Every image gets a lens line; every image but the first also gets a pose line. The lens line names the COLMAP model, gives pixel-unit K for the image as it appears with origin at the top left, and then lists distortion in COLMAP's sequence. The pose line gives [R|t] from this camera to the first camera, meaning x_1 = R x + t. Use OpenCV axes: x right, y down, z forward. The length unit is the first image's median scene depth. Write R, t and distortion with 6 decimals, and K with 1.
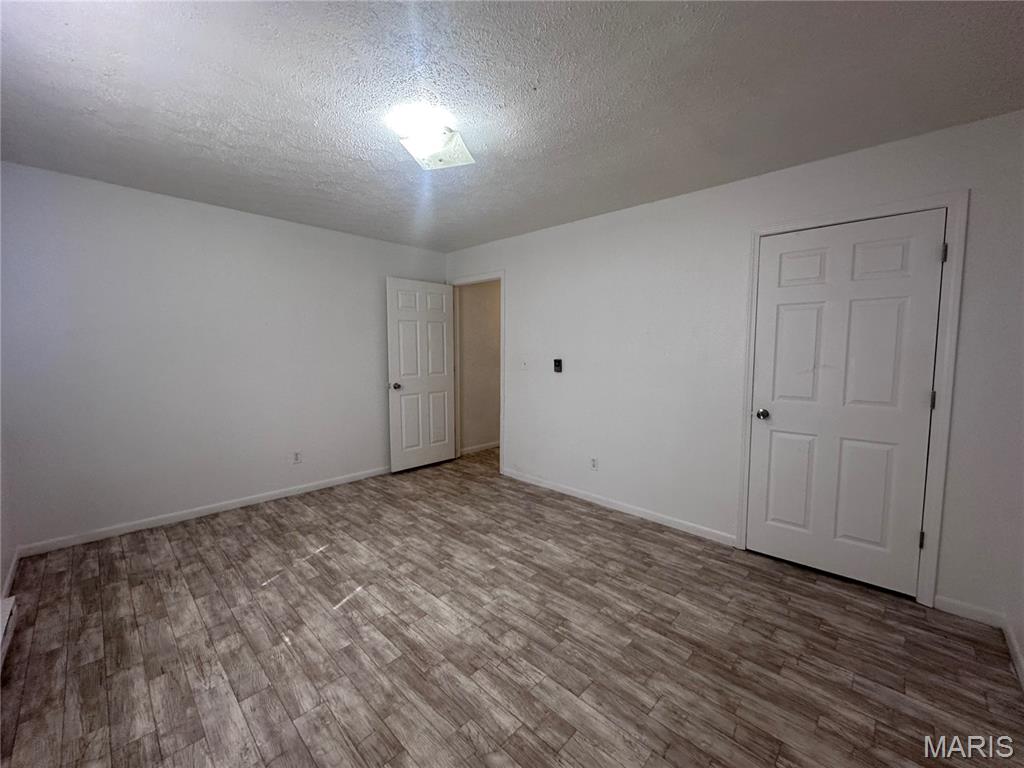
lens RADIAL K [[409.1, 0, 512.0], [0, 409.1, 384.0], [0, 0, 1]] dist [-0.001367, 0.000786]
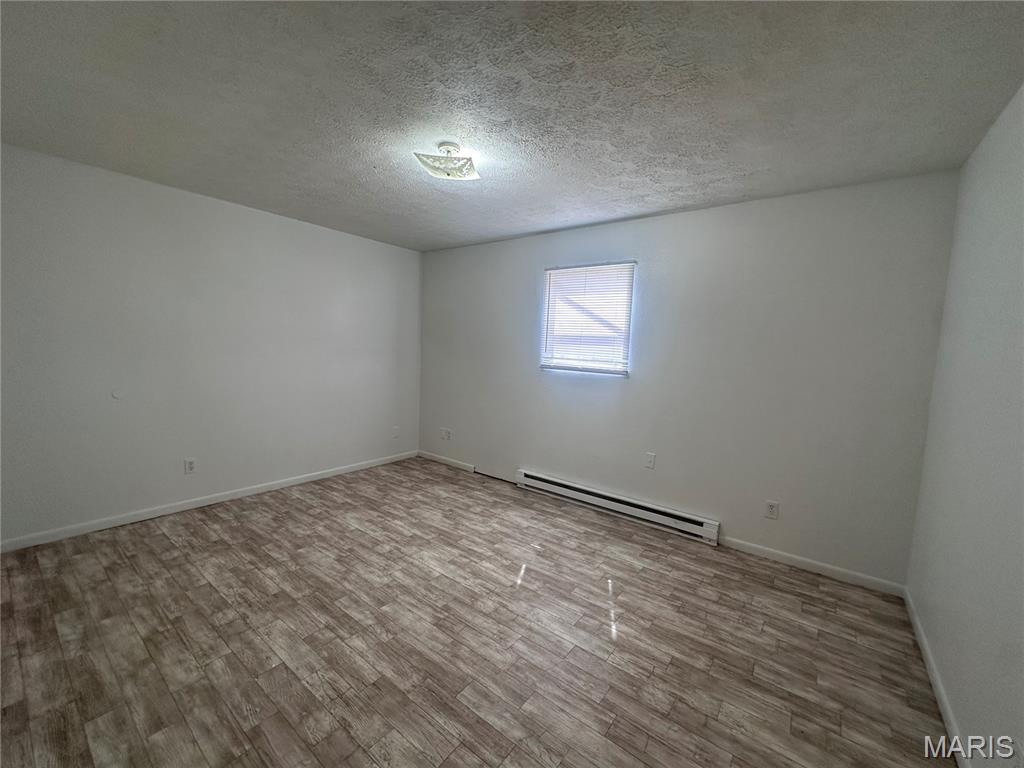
lens RADIAL K [[409.1, 0, 512.0], [0, 409.1, 384.0], [0, 0, 1]] dist [-0.001367, 0.000786]
pose [[-0.992495, -0.036643, -0.116669, -0.217359], [-0.056758, 0.983097, 0.174065, -0.191489], [0.108319, 0.179380, -0.977798, 1.983335]]
